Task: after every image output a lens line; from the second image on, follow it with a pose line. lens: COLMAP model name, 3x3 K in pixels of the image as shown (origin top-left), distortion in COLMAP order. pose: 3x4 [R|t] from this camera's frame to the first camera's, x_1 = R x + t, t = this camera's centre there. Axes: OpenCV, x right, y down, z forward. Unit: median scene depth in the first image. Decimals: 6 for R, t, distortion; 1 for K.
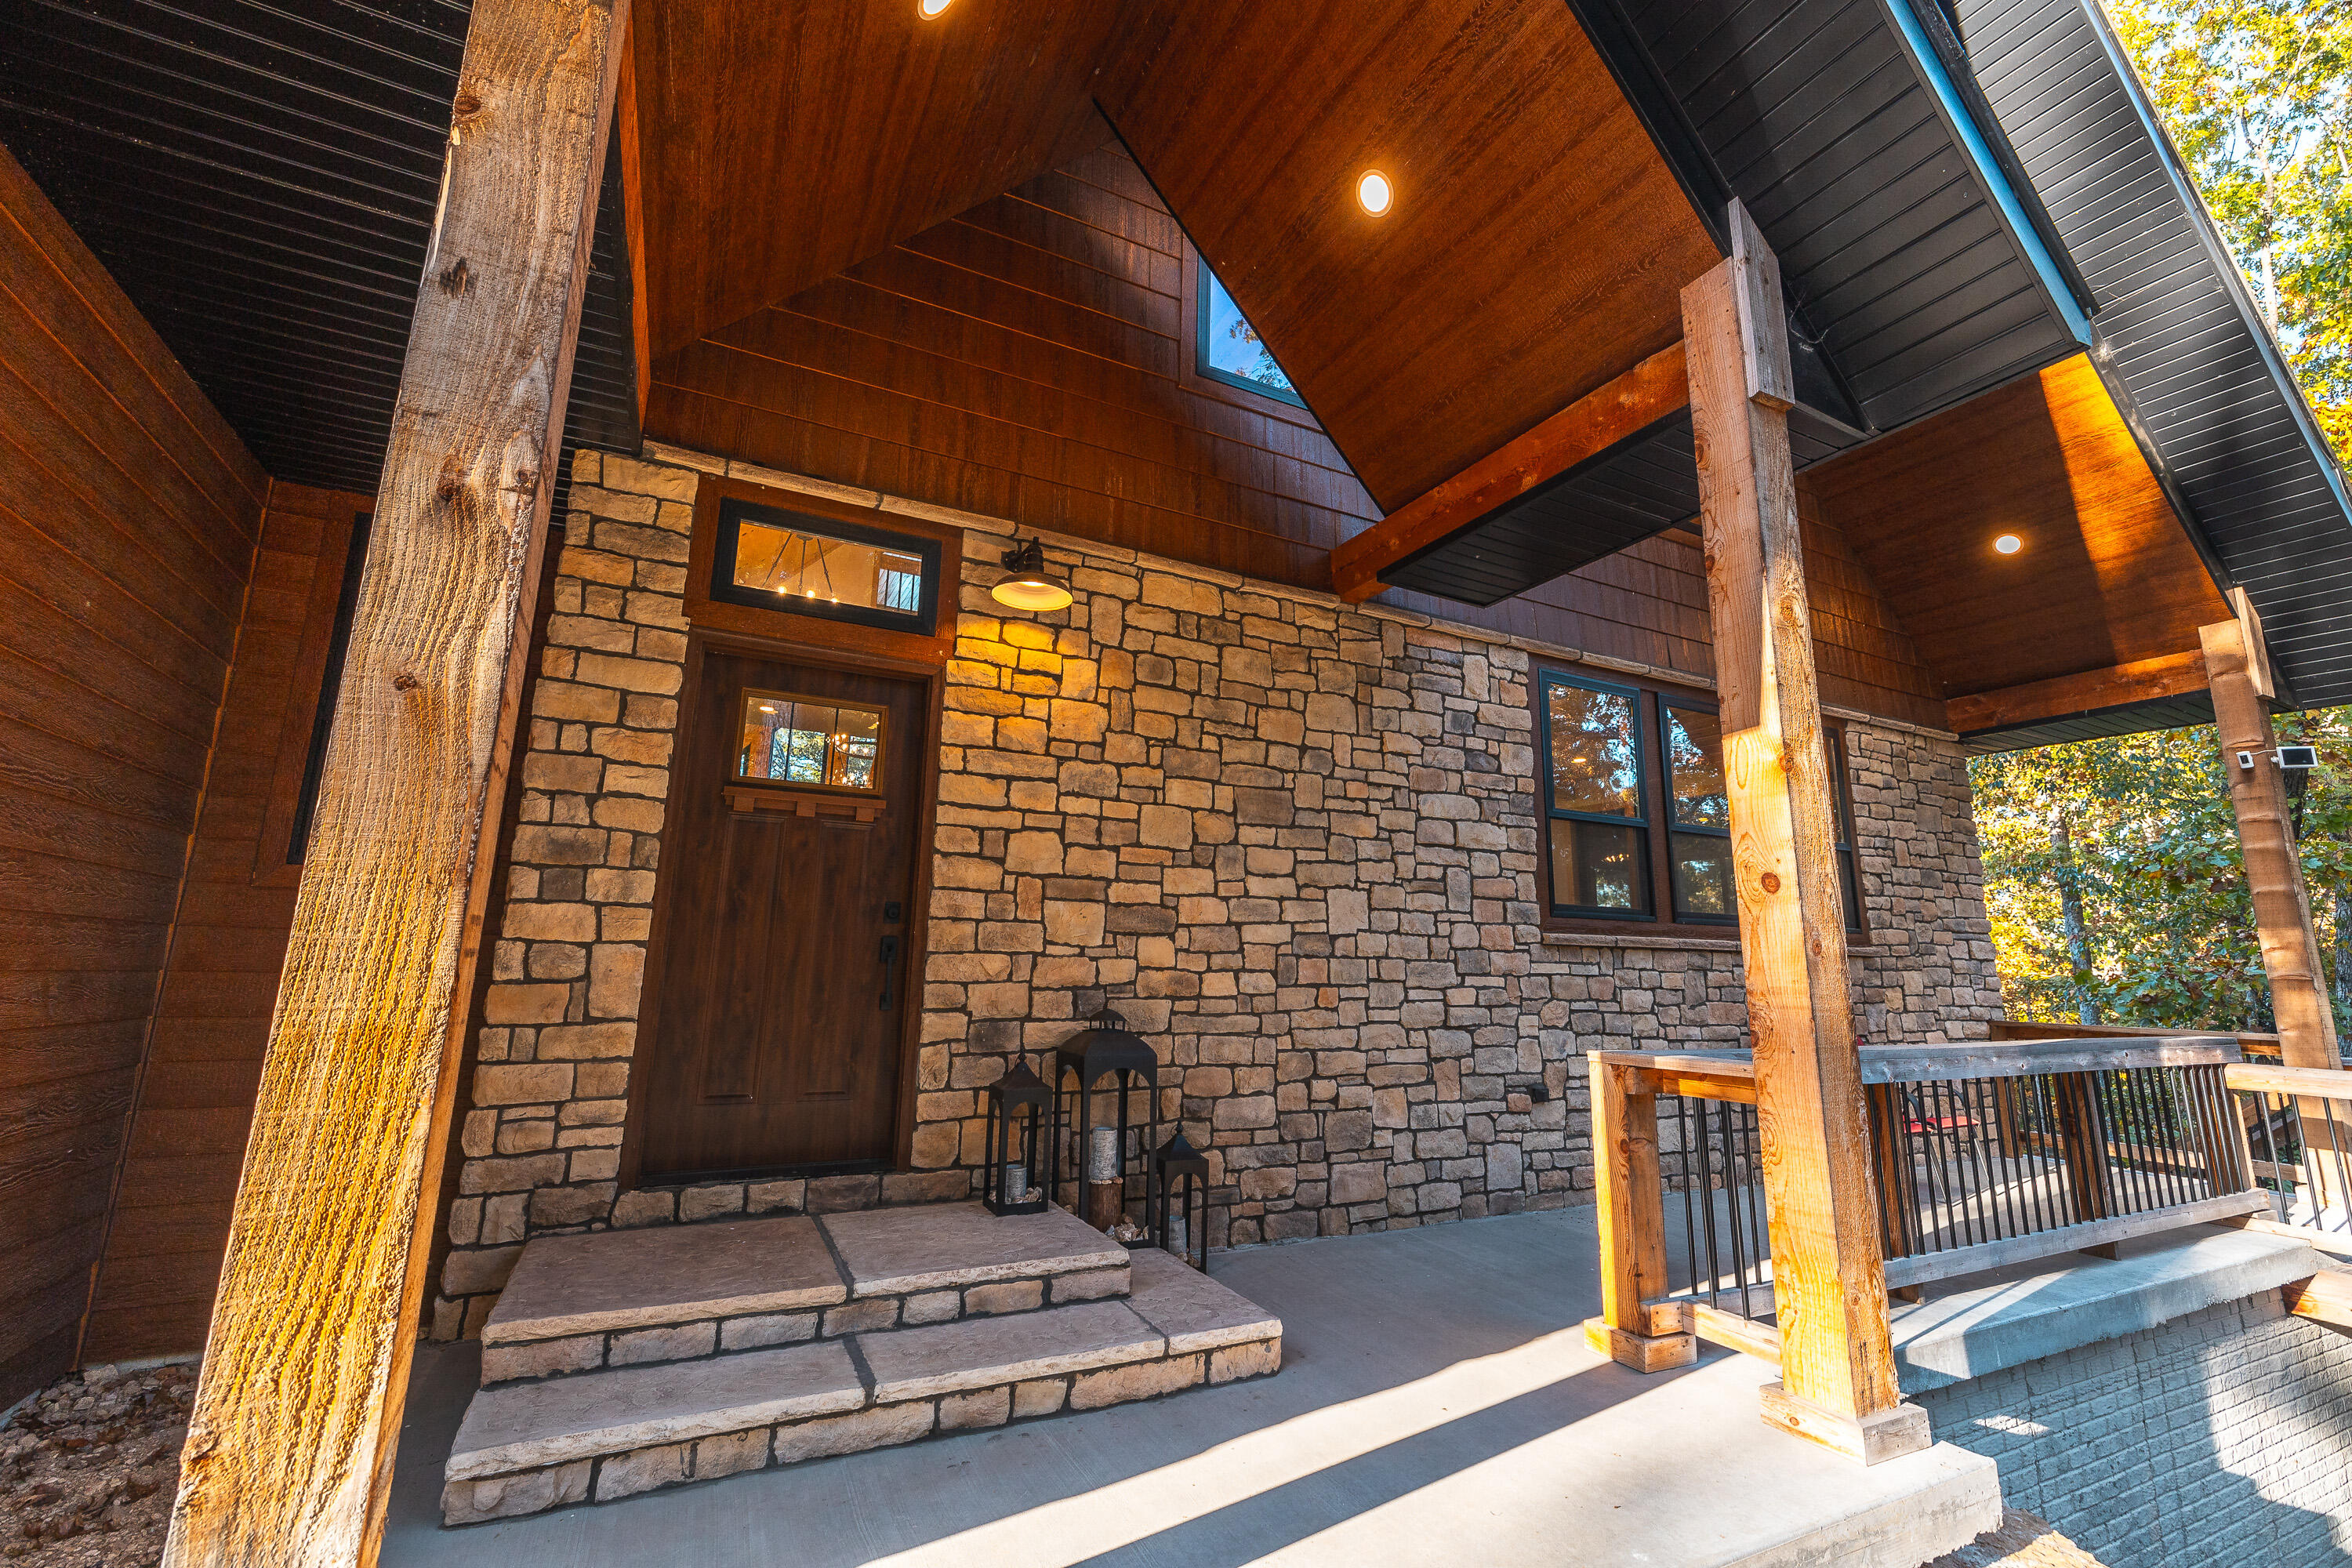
lens RADIAL K [[1017.6, 0, 1176.0], [0, 1017.6, 784.0], [0, 0, 1]] dist [0.003108, 0.000278]
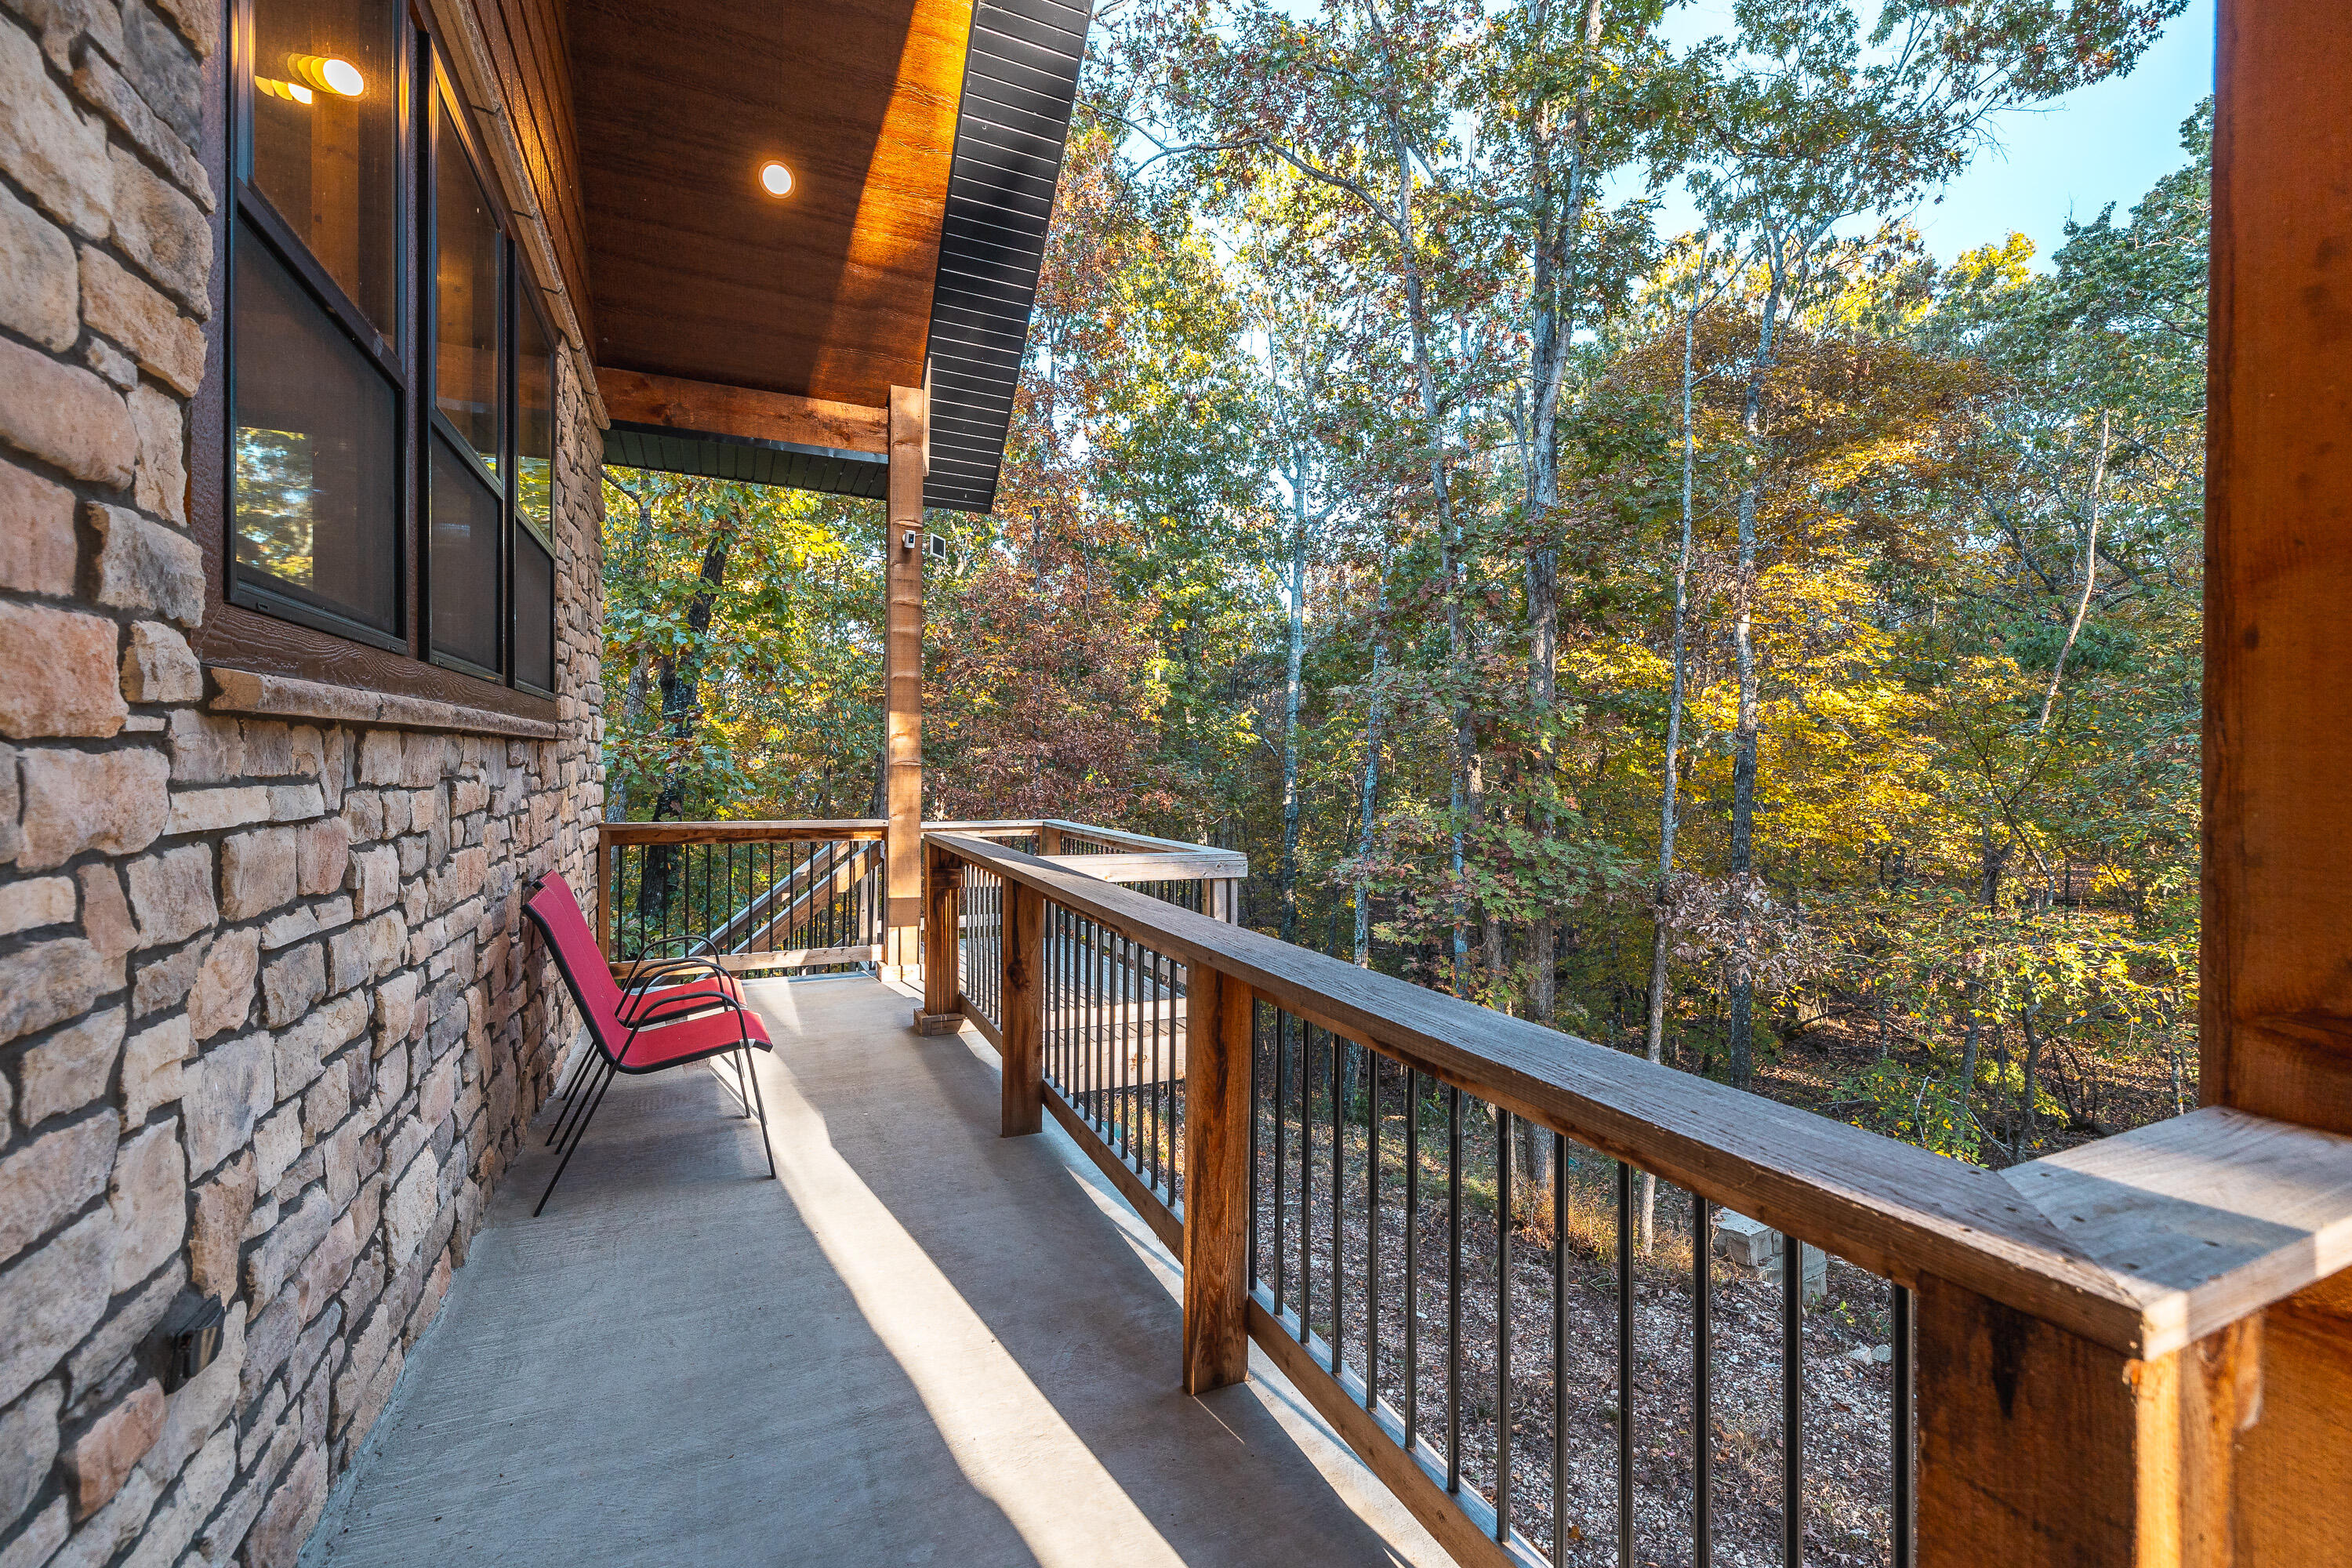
lens RADIAL K [[997.5, 0, 1184.8], [0, 997.5, 761.0], [0, 0, 1]] dist [0.001609, 0.000081]
pose [[0.023151, -0.021251, 0.999506, 0.123294], [-0.188580, 0.981733, 0.025241, 0.112550], [-0.981785, -0.189072, 0.018720, 0.722744]]
